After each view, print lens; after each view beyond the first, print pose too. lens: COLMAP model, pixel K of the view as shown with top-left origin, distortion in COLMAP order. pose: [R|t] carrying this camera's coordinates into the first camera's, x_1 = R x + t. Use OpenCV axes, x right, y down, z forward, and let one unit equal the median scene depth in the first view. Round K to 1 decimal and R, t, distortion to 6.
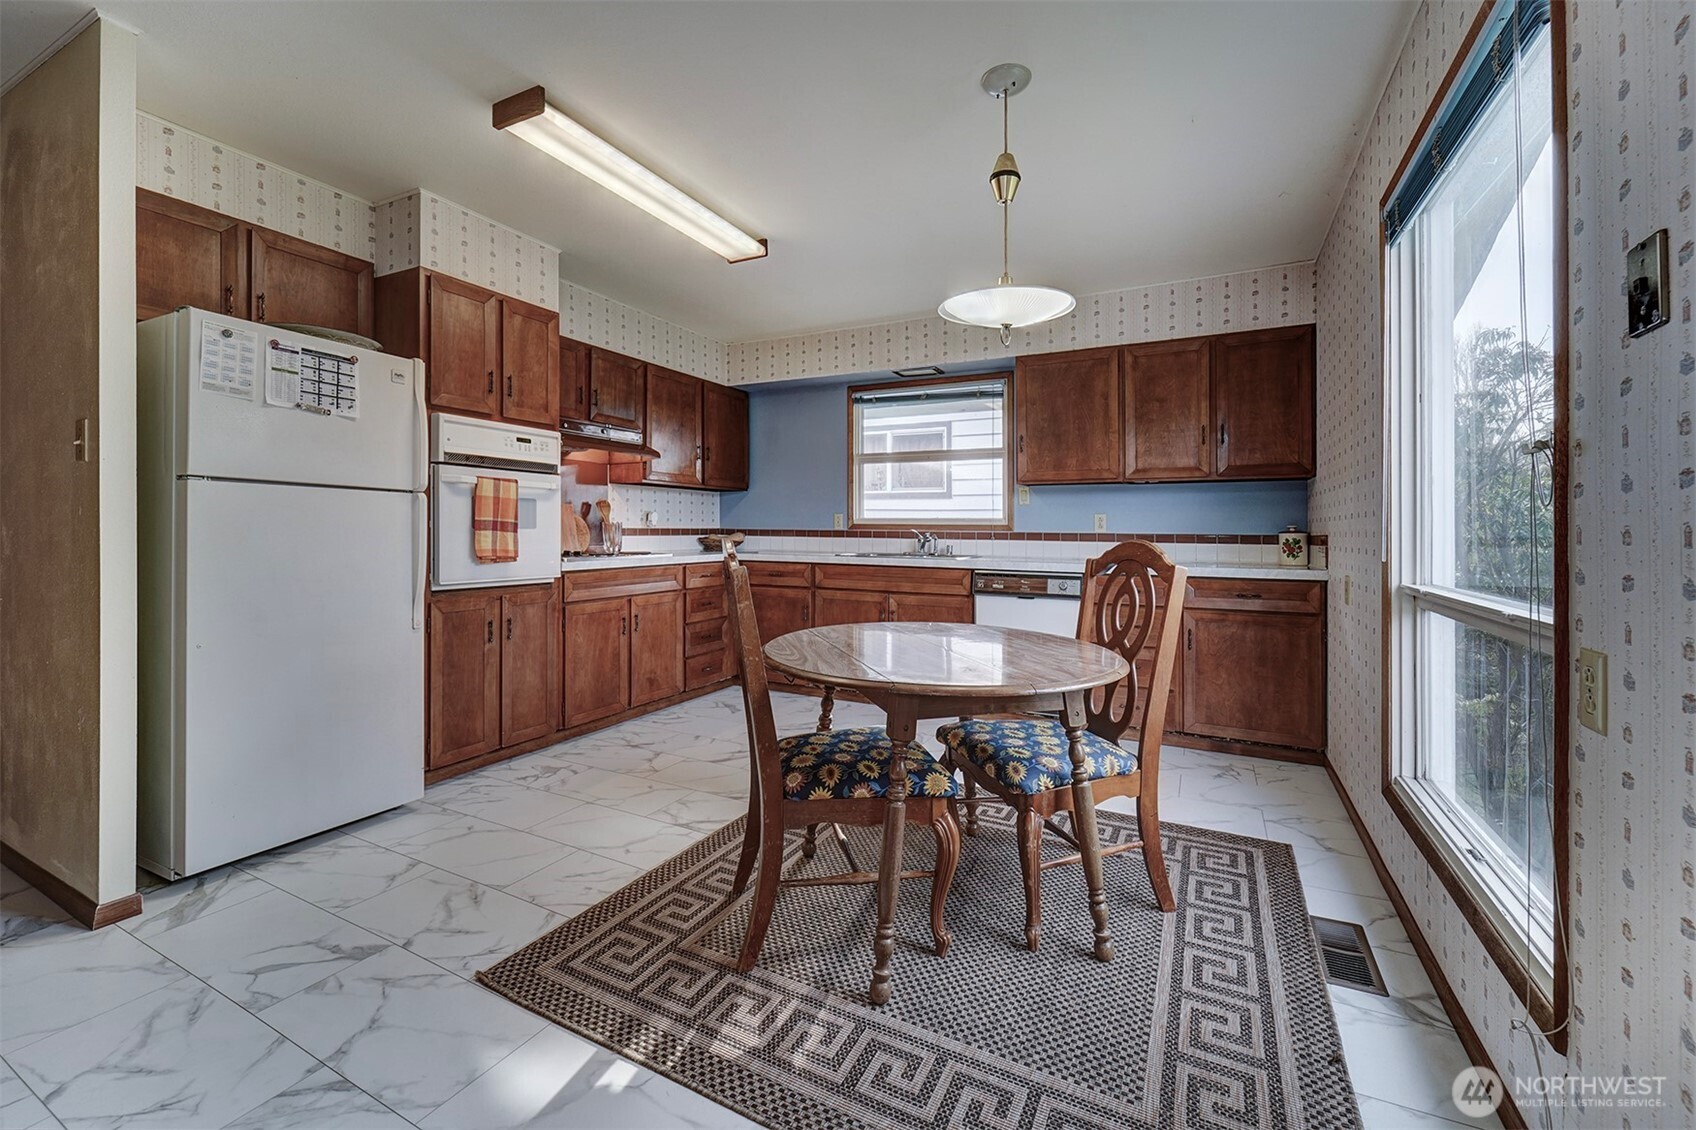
lens RADIAL K [[684.8, 0, 824.4], [0, 684.8, 479.3], [0, 0, 1]] dist [-0.000142, -0.000326]
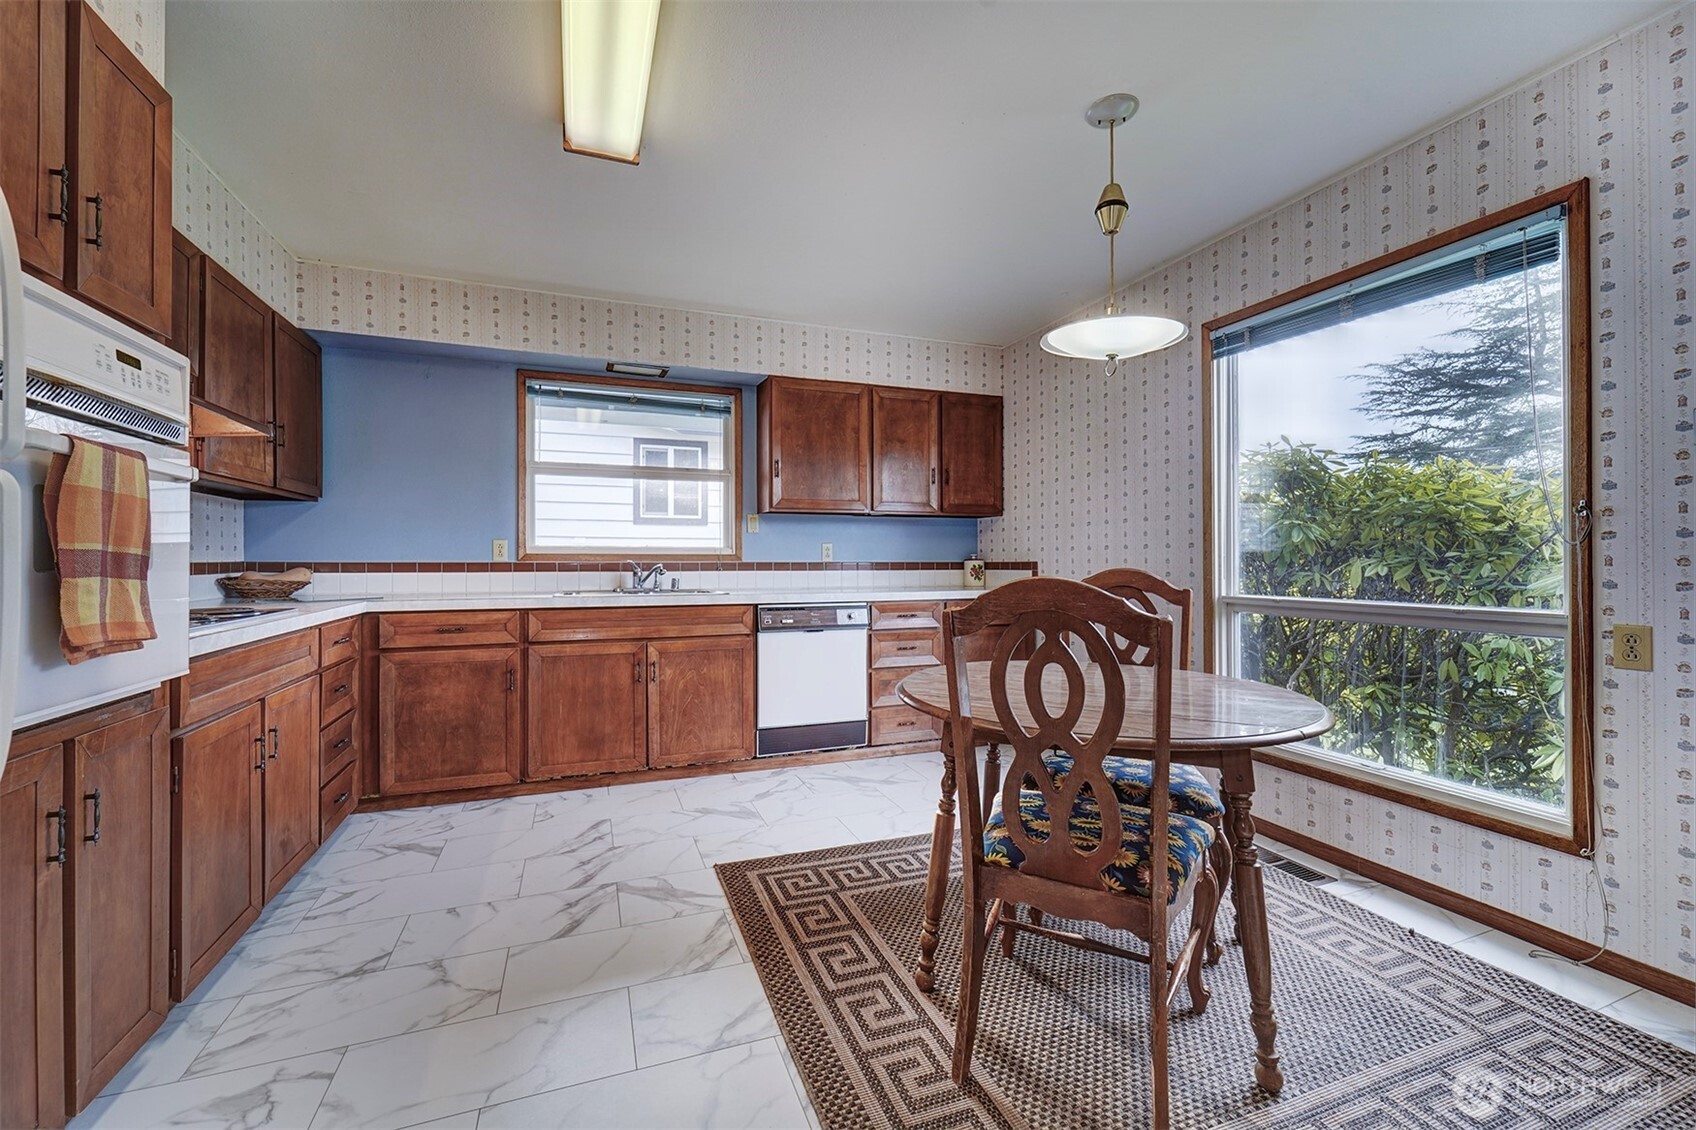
lens RADIAL K [[684.8, 0, 848.7], [0, 684.8, 513.5], [0, 0, 1]] dist [-0.000142, -0.000326]
pose [[0.663008, 0.040188, 0.747533, -0.345730], [-0.047398, 0.998808, -0.011659, 0.016330], [-0.747110, -0.027702, 0.664123, 0.293484]]
